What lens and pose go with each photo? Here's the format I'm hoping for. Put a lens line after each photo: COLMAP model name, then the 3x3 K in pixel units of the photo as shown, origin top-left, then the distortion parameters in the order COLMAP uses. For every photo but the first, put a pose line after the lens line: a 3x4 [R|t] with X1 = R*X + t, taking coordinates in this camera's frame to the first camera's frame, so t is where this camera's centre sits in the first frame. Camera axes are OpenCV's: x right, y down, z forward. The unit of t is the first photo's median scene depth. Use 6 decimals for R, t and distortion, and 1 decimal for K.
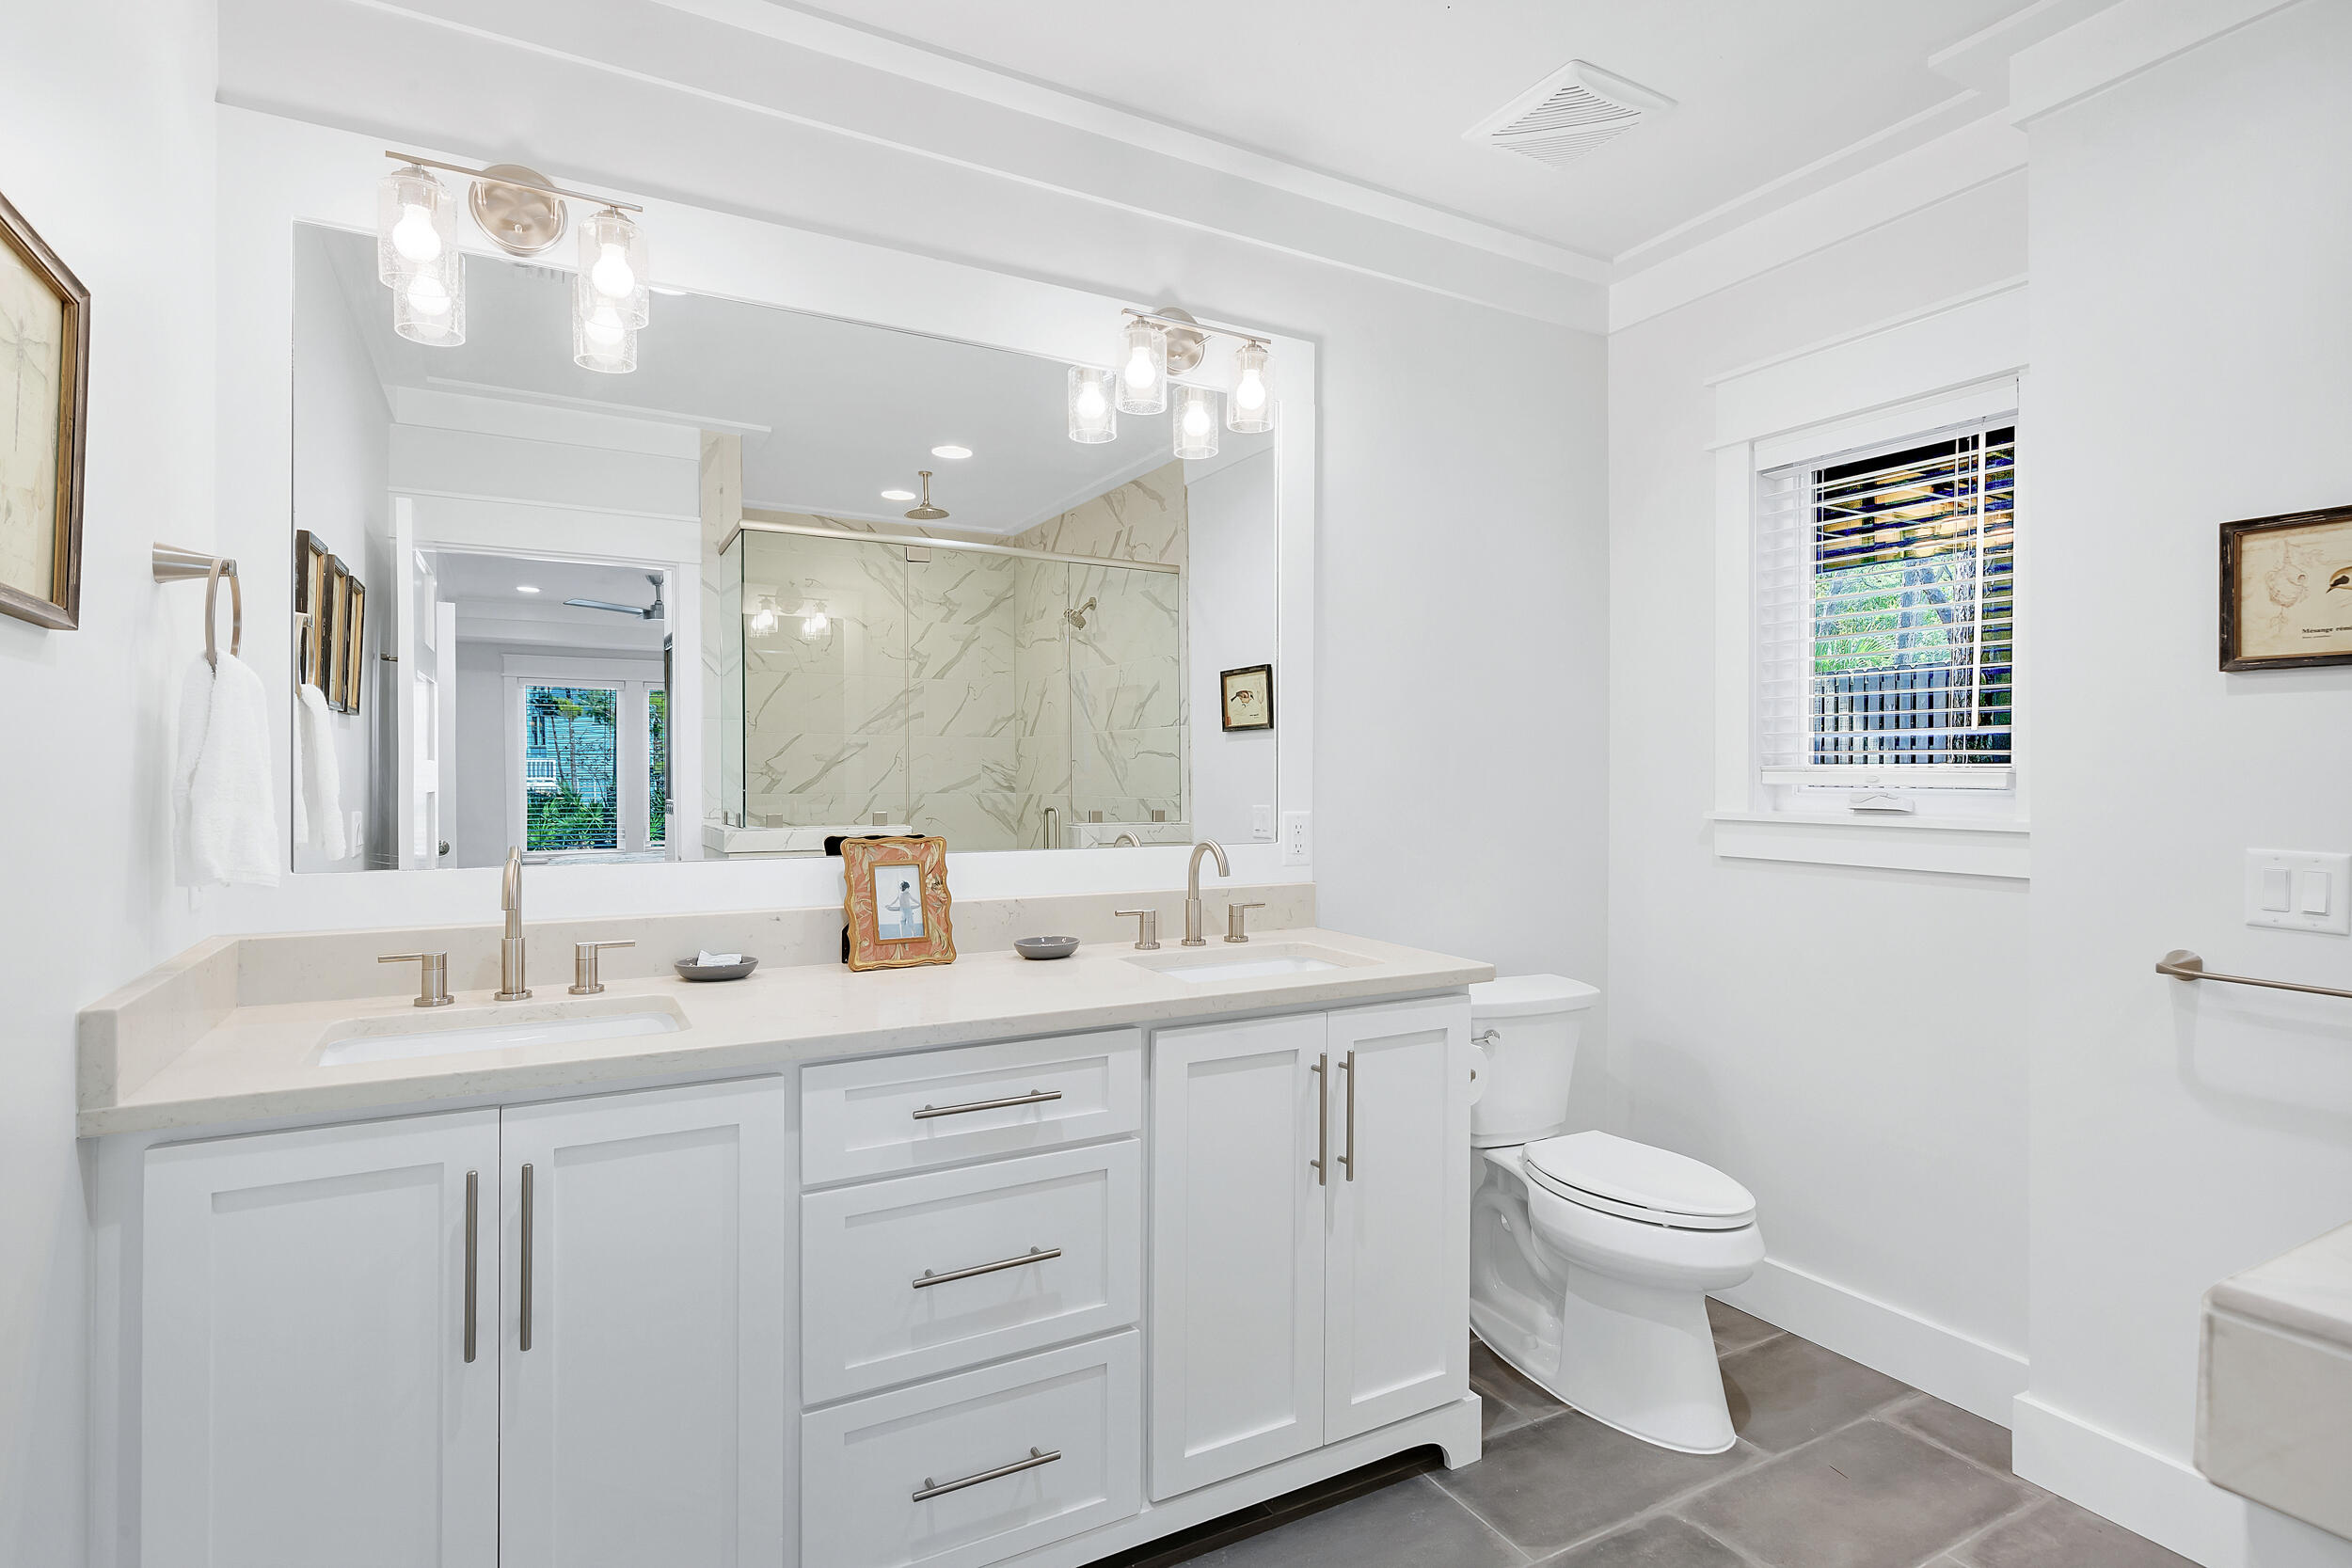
lens RADIAL K [[1112.2, 0, 1186.2], [0, 1112.2, 760.3], [0, 0, 1]] dist [0.006779, 0.000185]
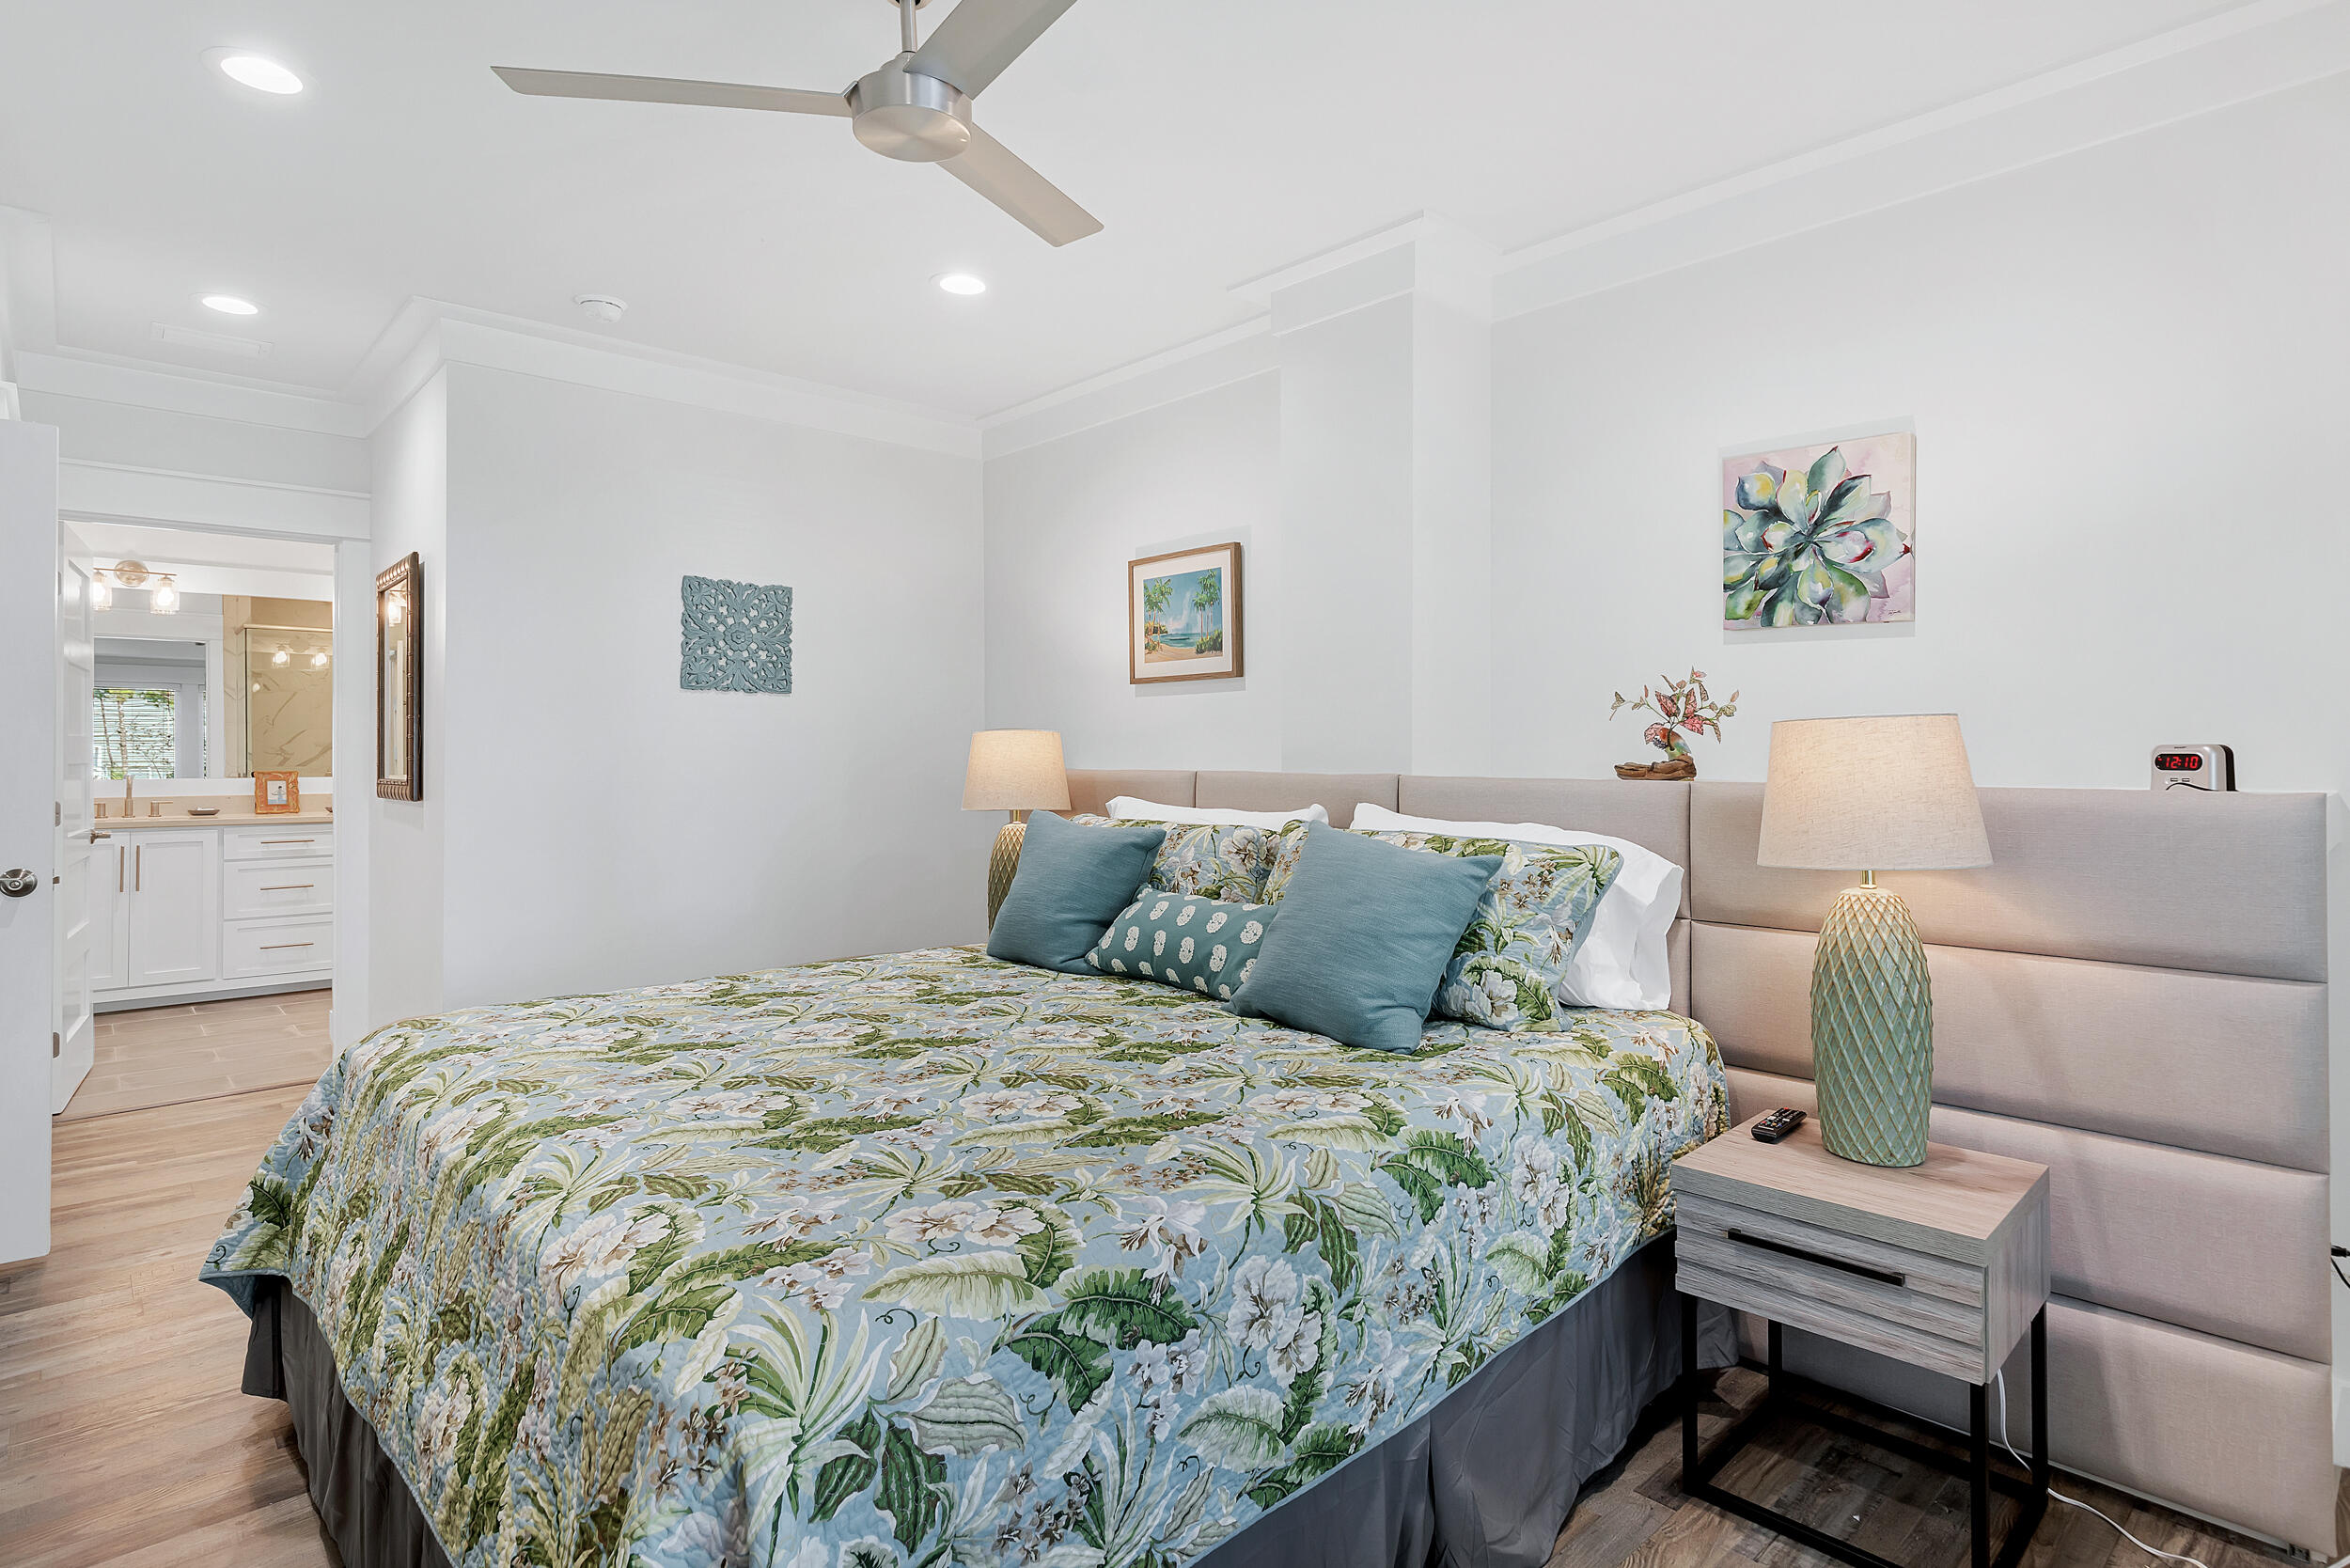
lens RADIAL K [[1221.7, 0, 1223.0], [0, 1221.7, 731.0], [0, 0, 1]] dist [0.001310, -0.000351]
pose [[0.973066, 0.000400, 0.230528, 1.465453], [0.002210, 0.999936, -0.011063, 0.003217], [-0.230518, 0.011274, 0.973003, -2.800372]]
